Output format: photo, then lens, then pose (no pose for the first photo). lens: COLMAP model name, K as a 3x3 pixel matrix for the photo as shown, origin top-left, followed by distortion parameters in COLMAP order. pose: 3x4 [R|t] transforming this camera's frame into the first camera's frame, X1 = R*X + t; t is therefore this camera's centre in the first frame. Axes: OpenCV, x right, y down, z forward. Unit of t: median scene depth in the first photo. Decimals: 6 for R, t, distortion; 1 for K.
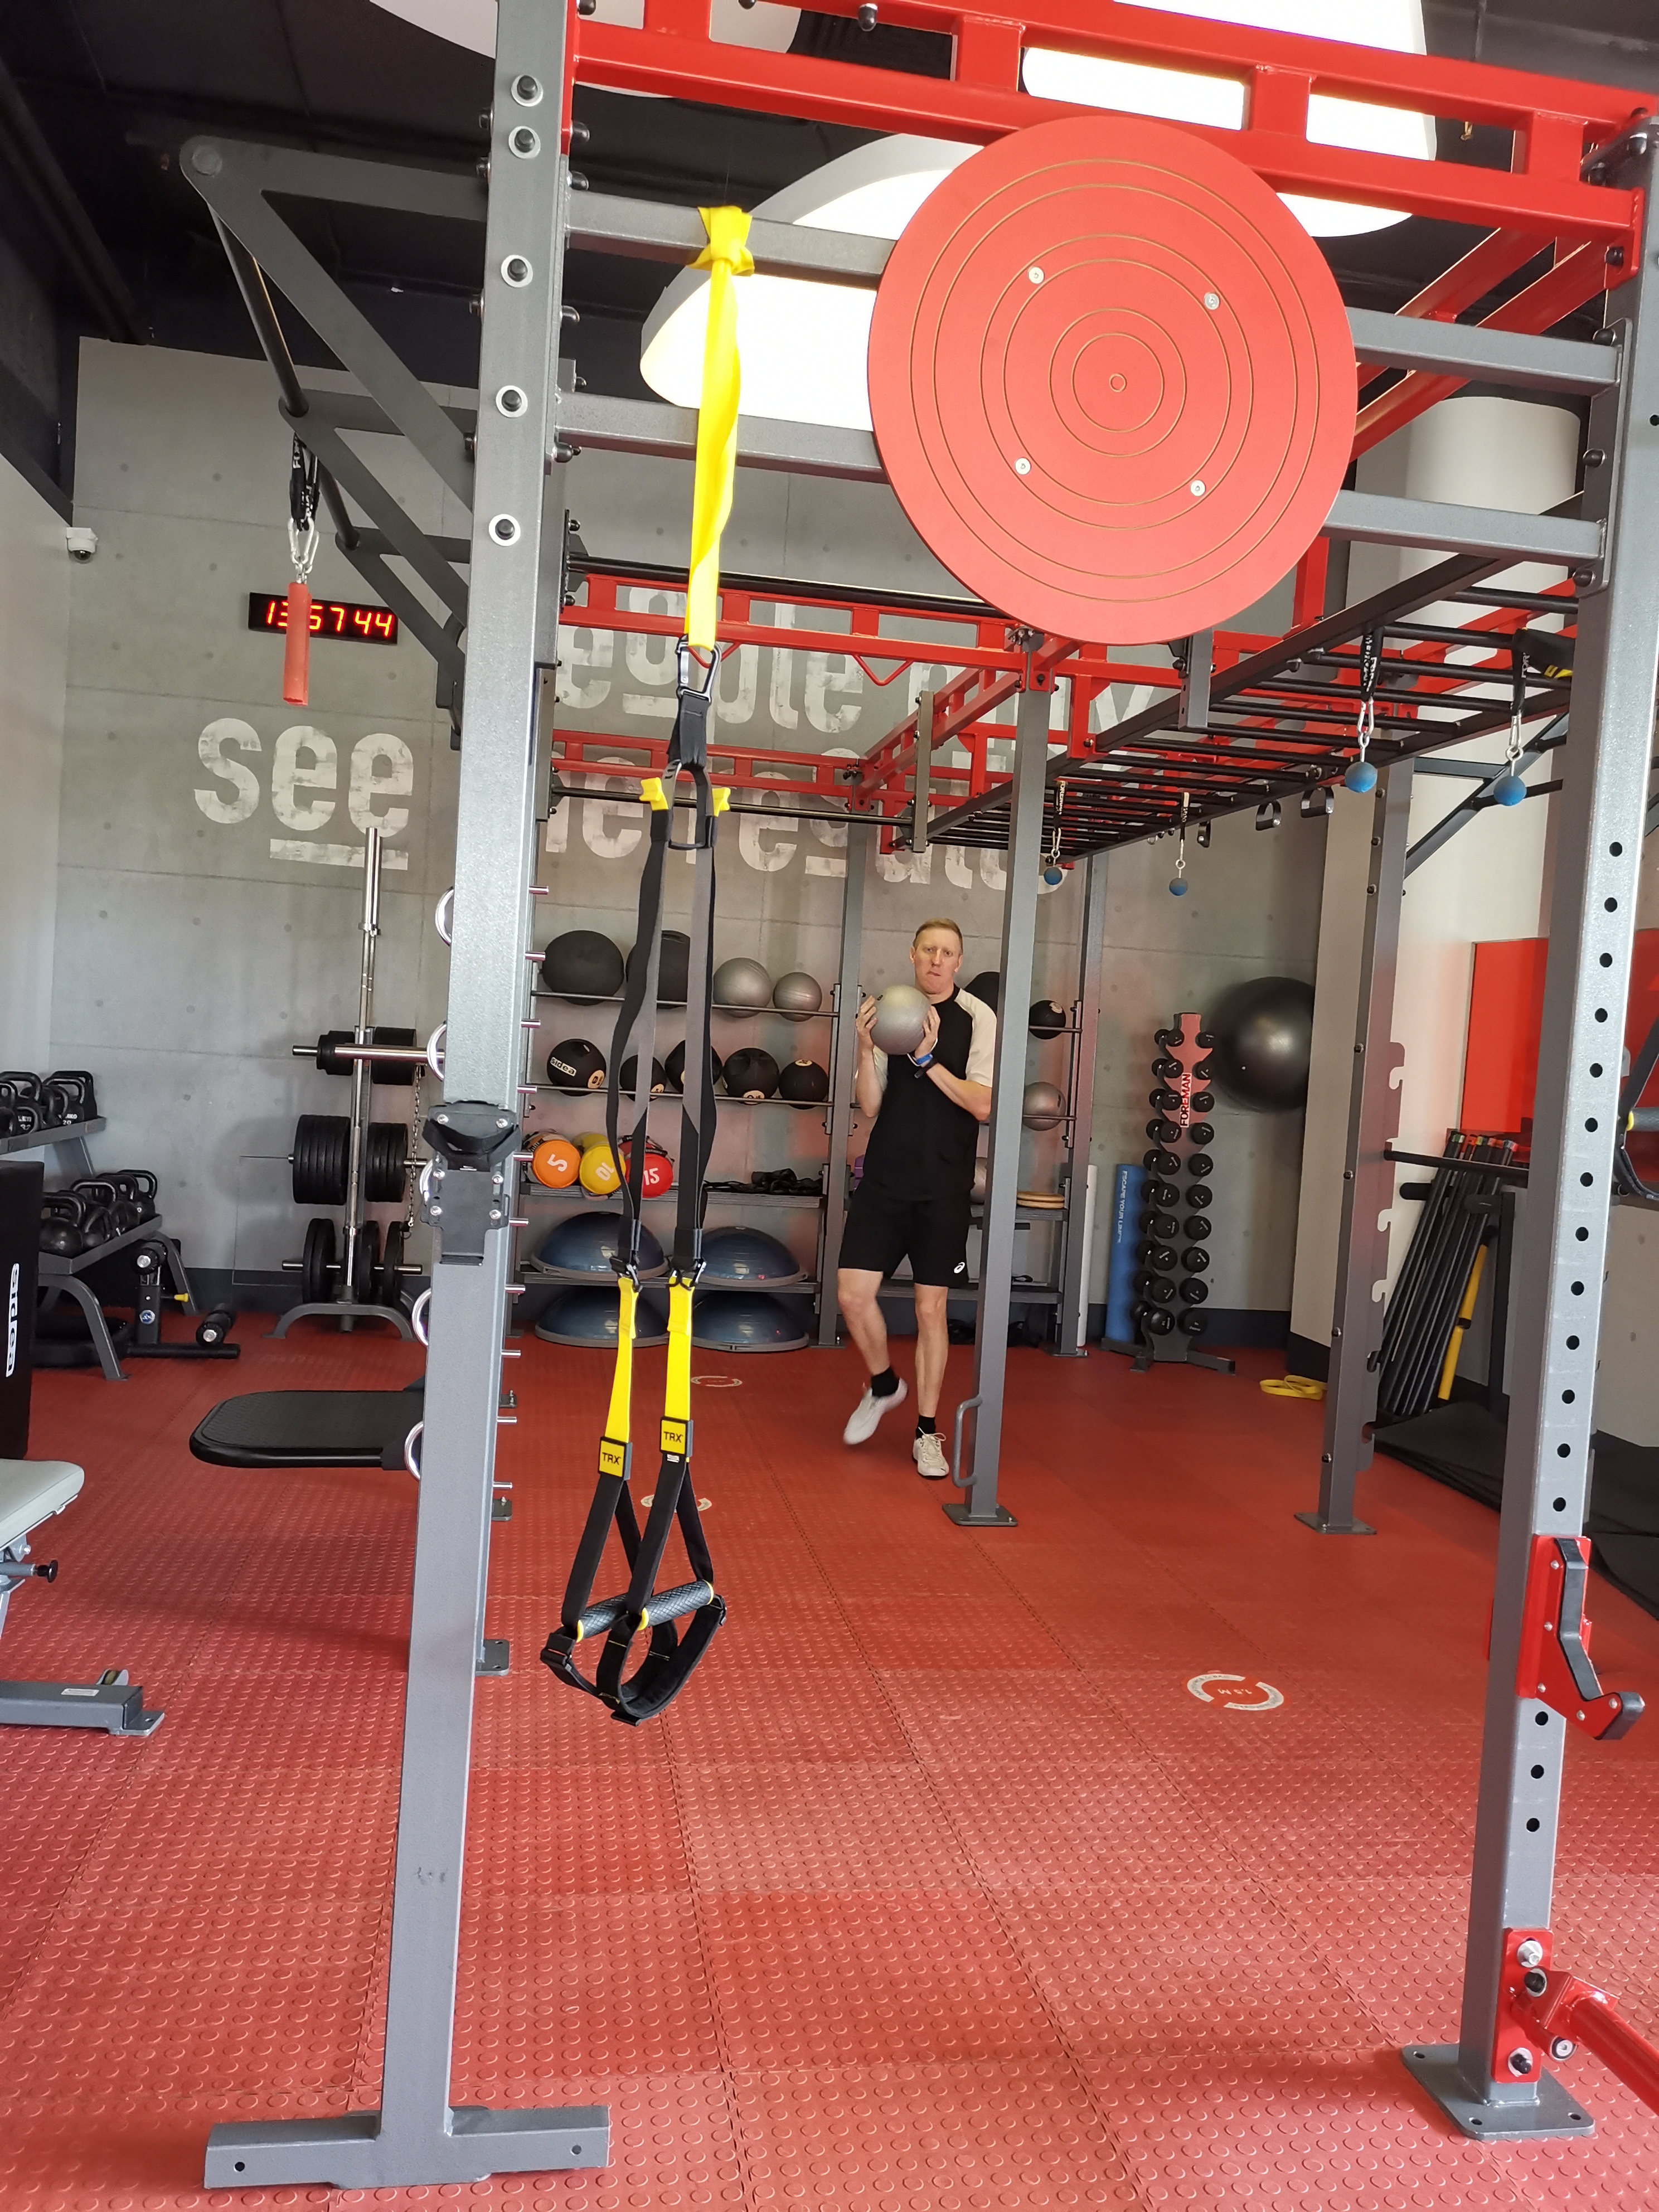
lens RADIAL K [[1767.4, 0, 841.9], [0, 1767.4, 1112.5], [0, 0, 1]] dist [0.059067, -0.063471]
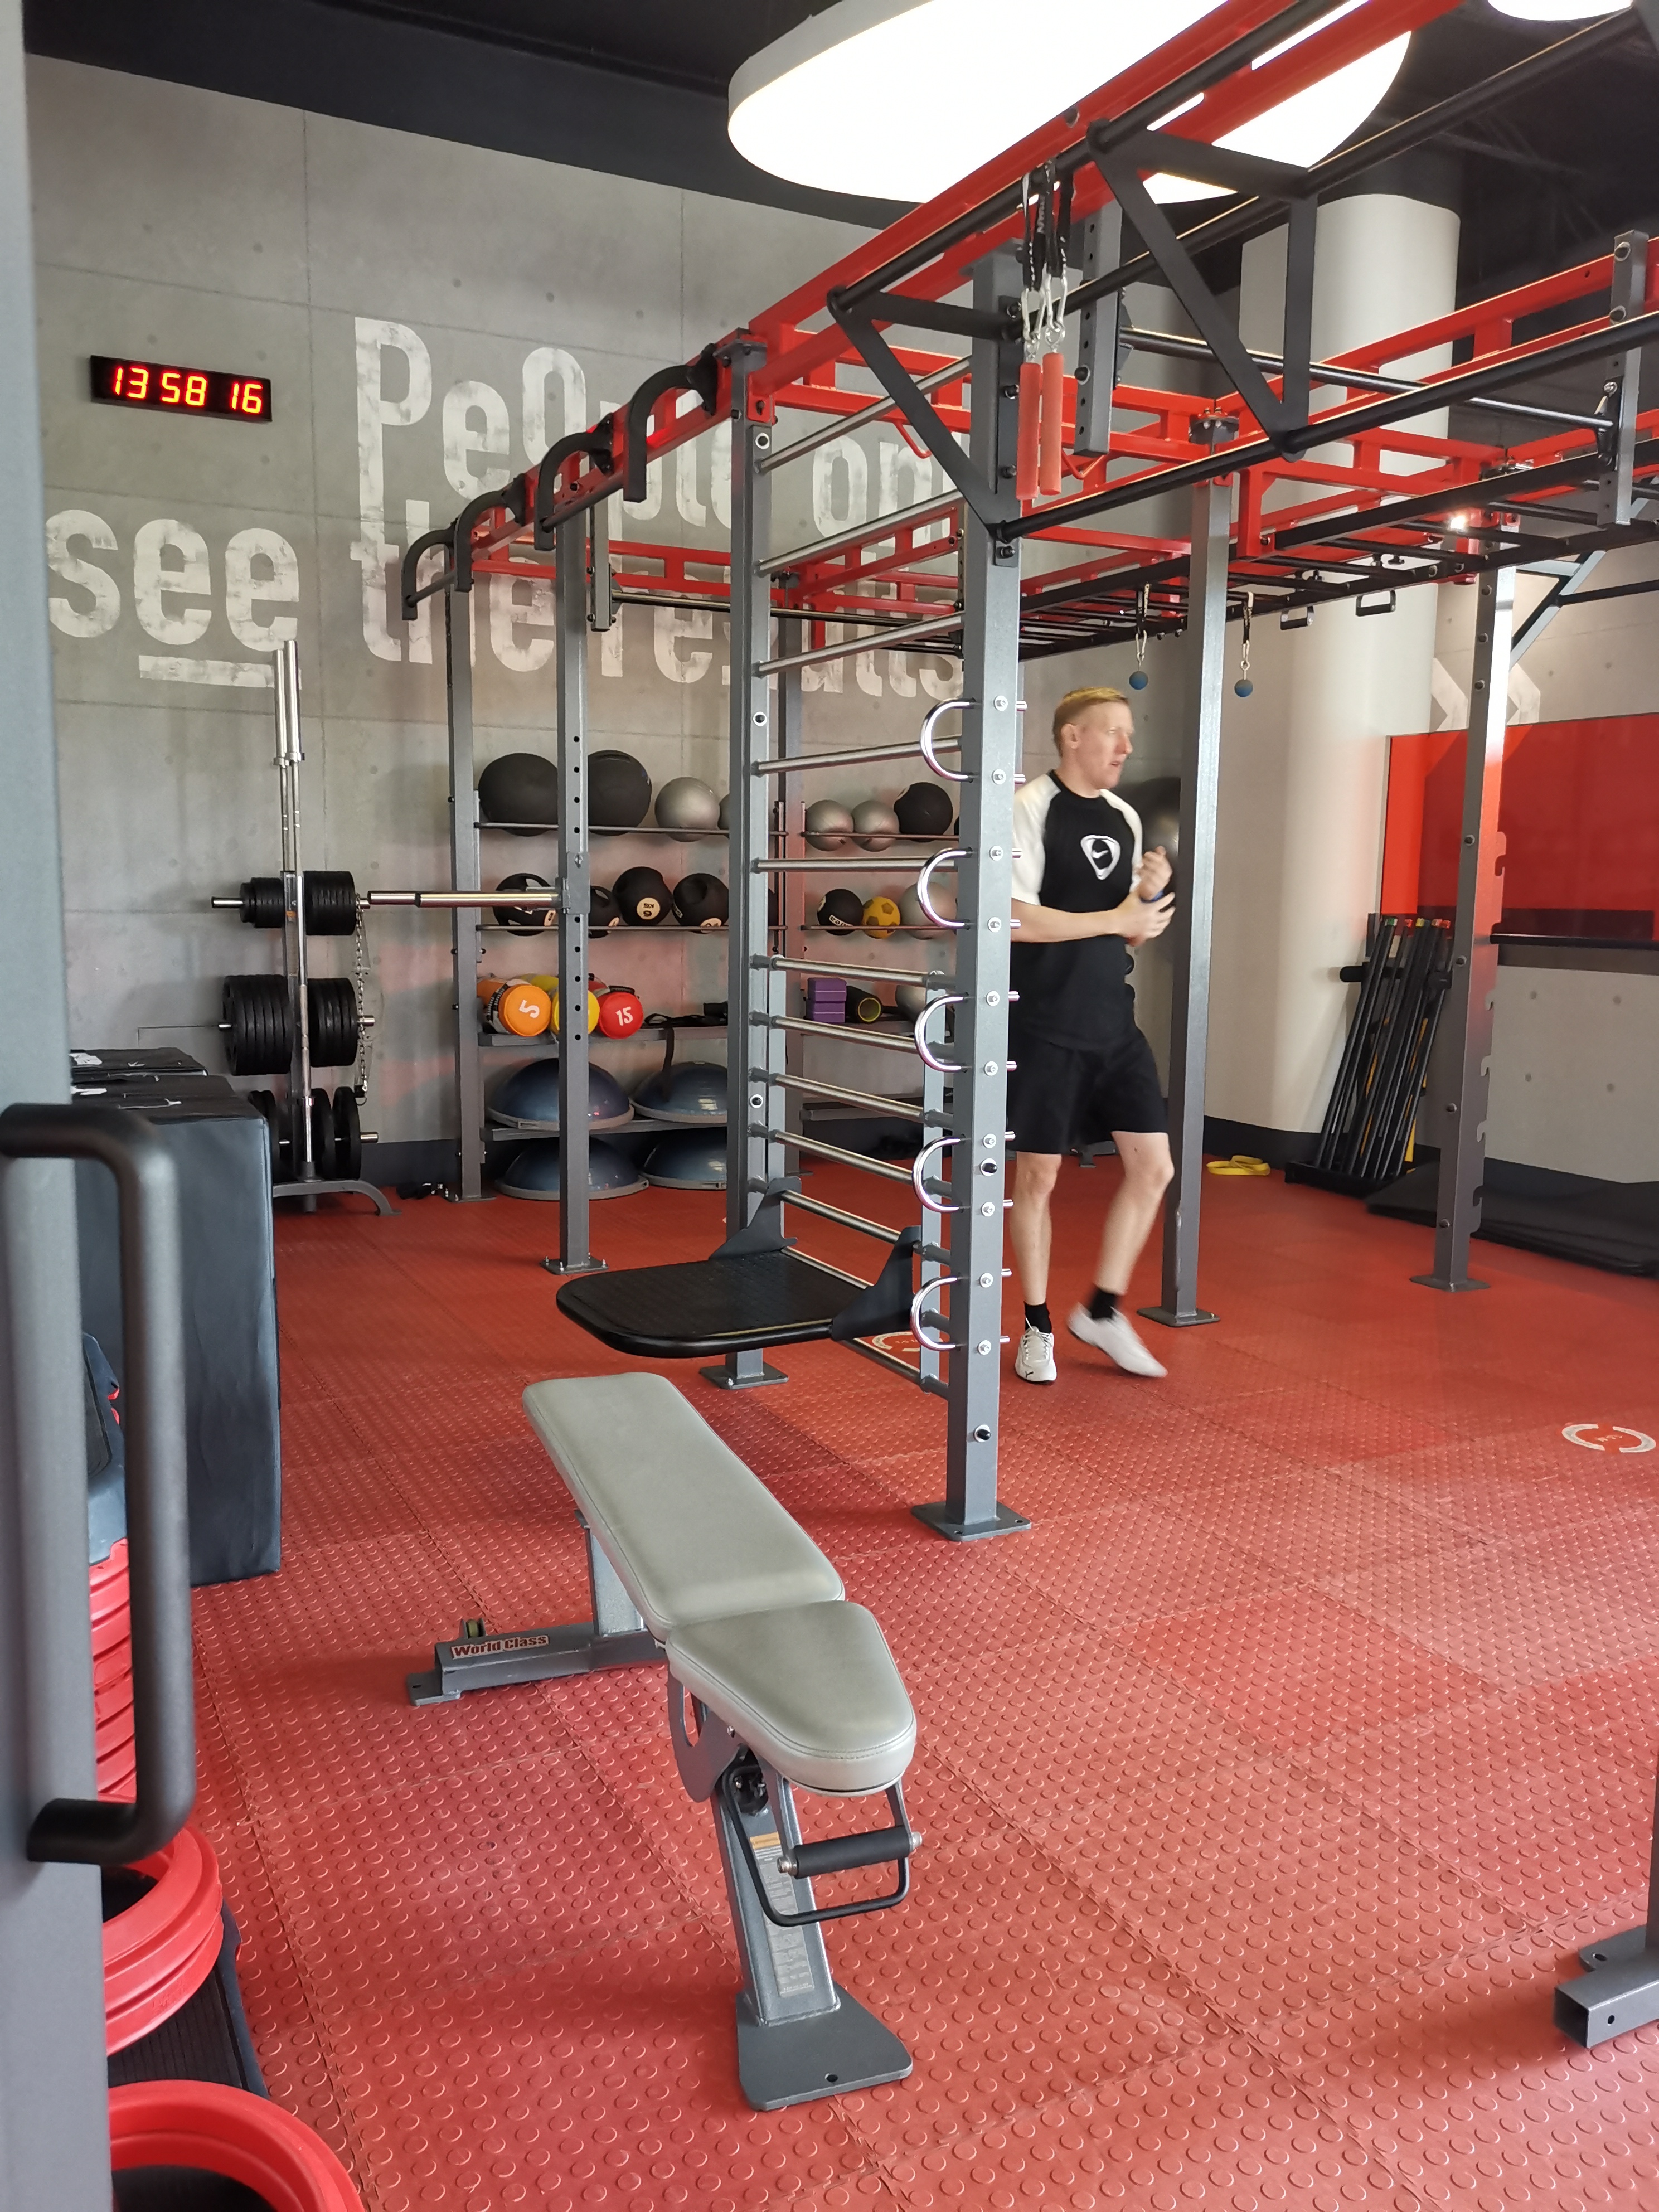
lens RADIAL K [[1766.2, 0, 865.2], [0, 1766.2, 1107.6], [0, 0, 1]] dist [0.062365, -0.068402]
pose [[0.951308, -0.092350, 0.294083, -0.370536], [0.061395, 0.991716, 0.112823, -0.019154], [-0.302066, -0.089274, 0.949097, 0.085661]]
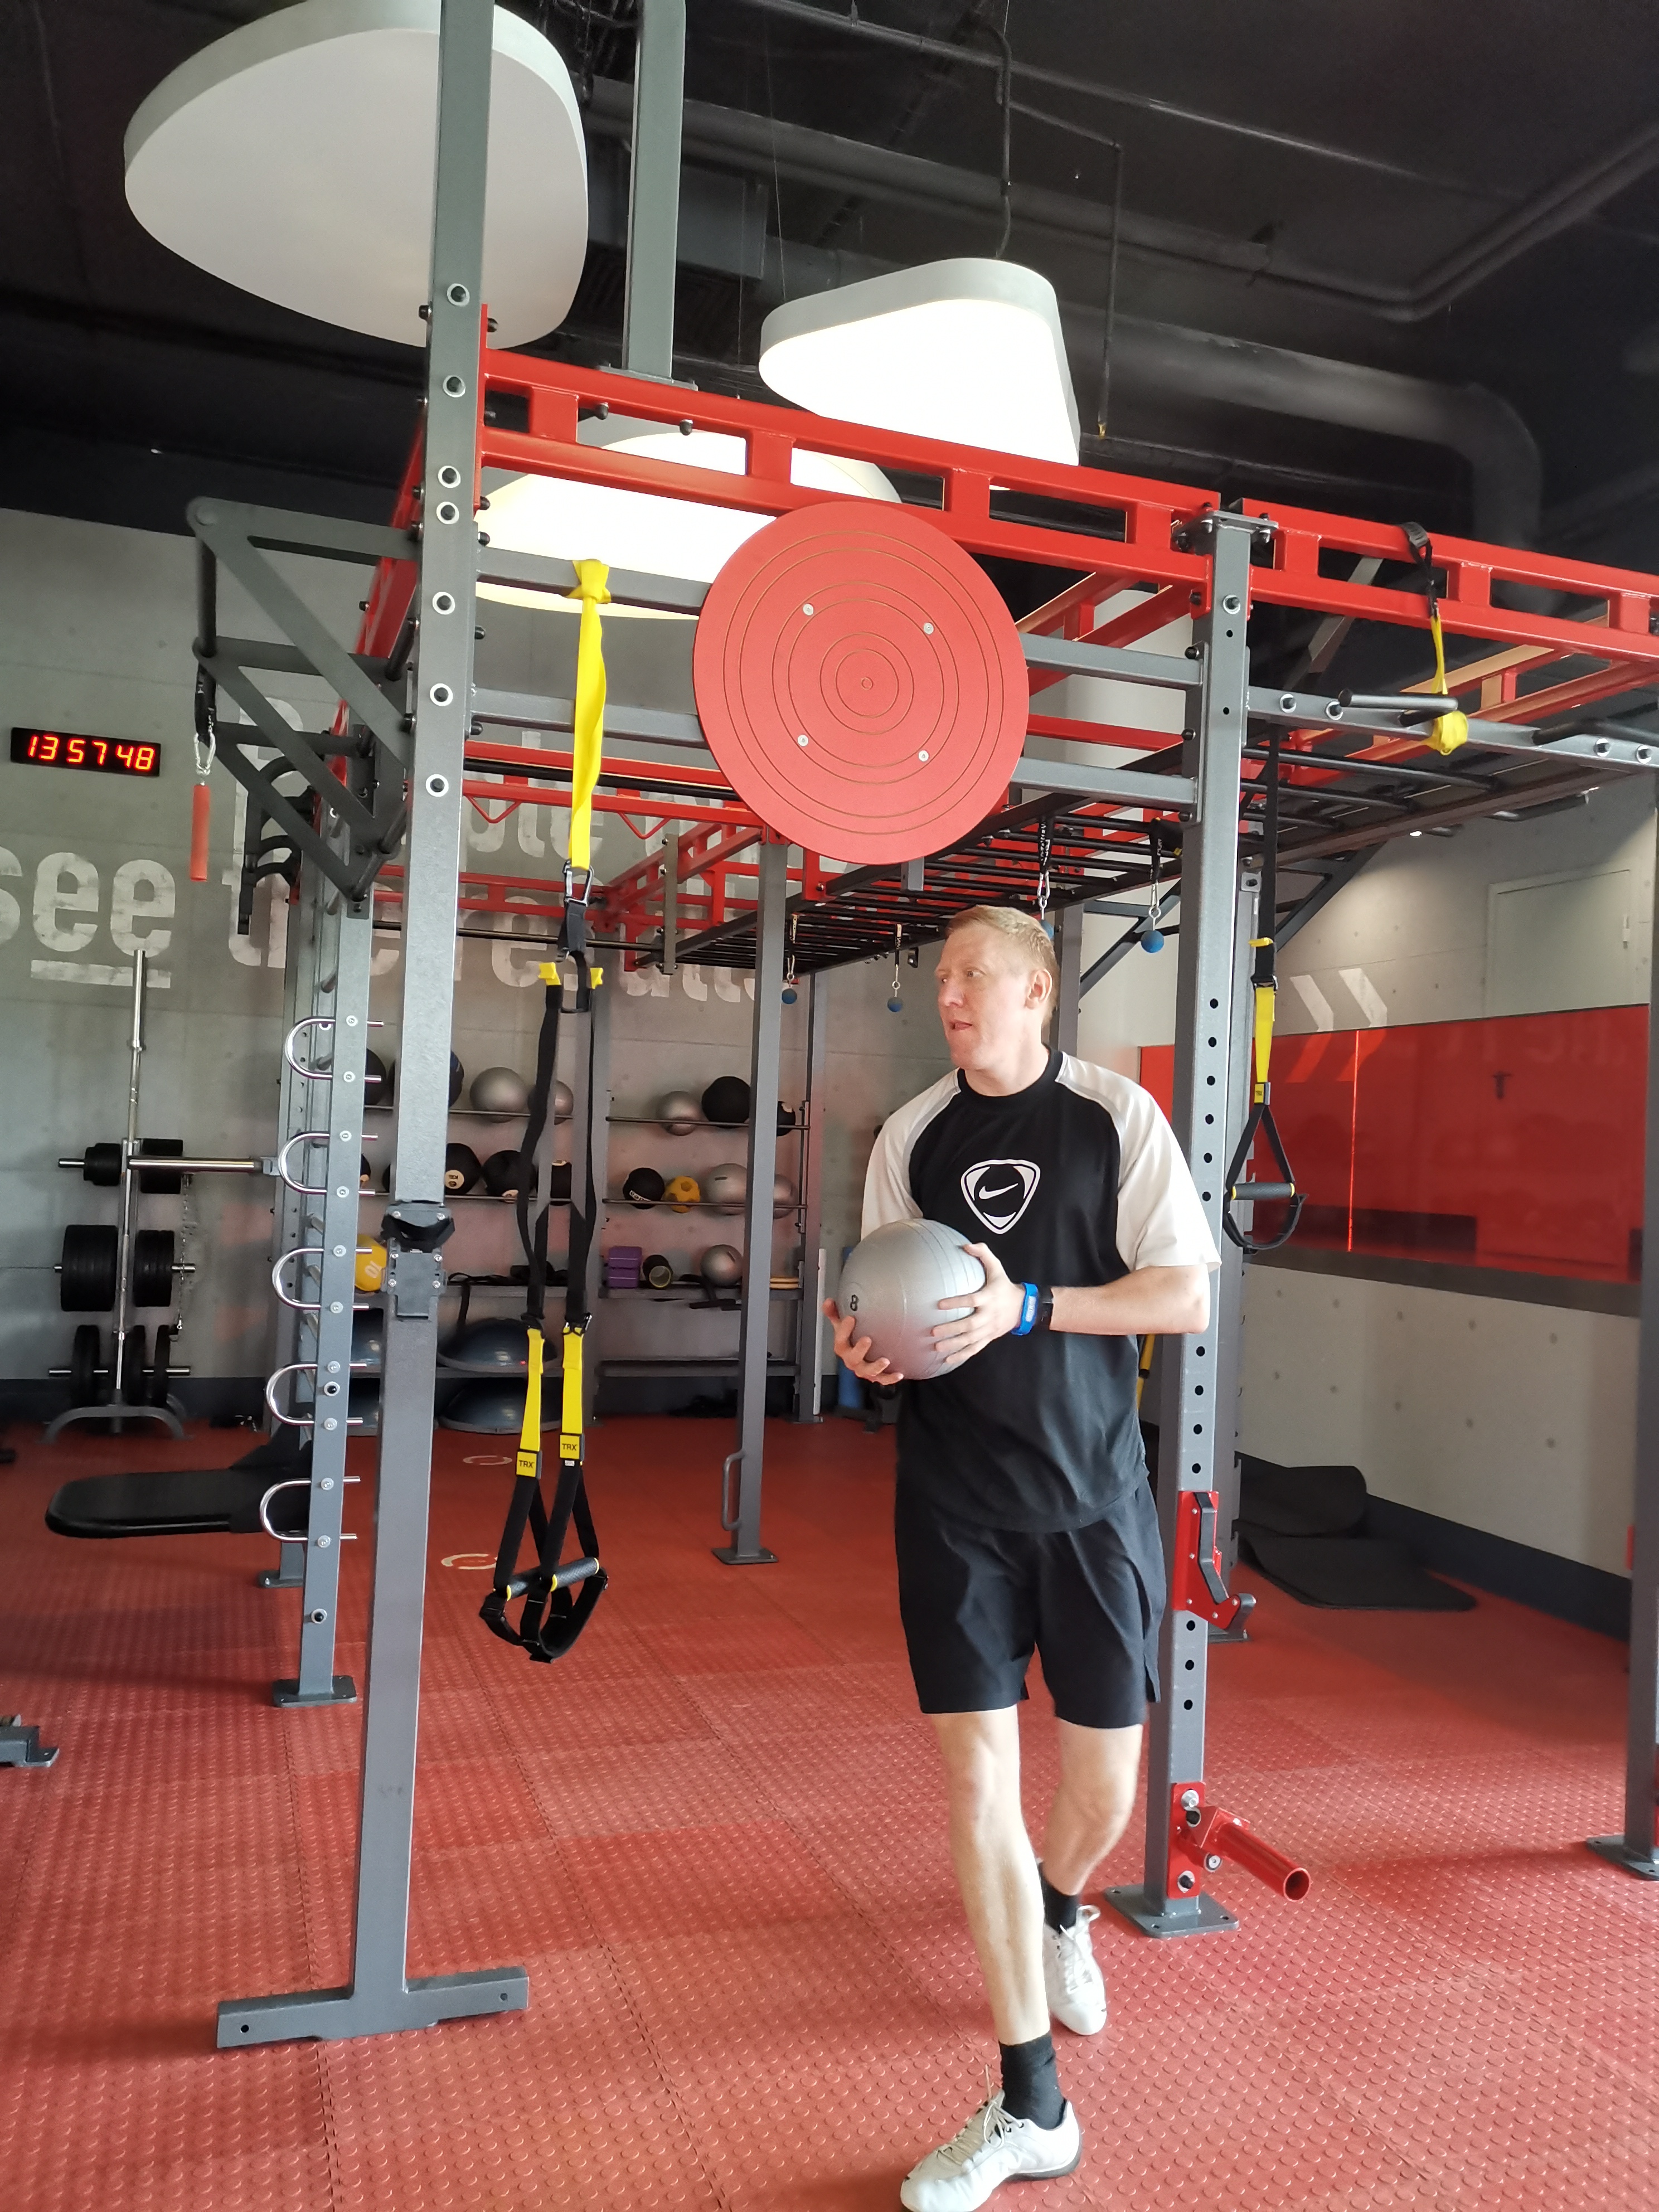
lens RADIAL K [[1766.5, 0, 868.0], [0, 1766.5, 1102.4], [0, 0, 1]] dist [0.062610, -0.069119]
pose [[0.983385, -0.017178, 0.180718, -0.043724], [0.027716, 0.998049, -0.055950, 0.001427], [-0.179404, 0.060029, 0.981942, -0.149364]]
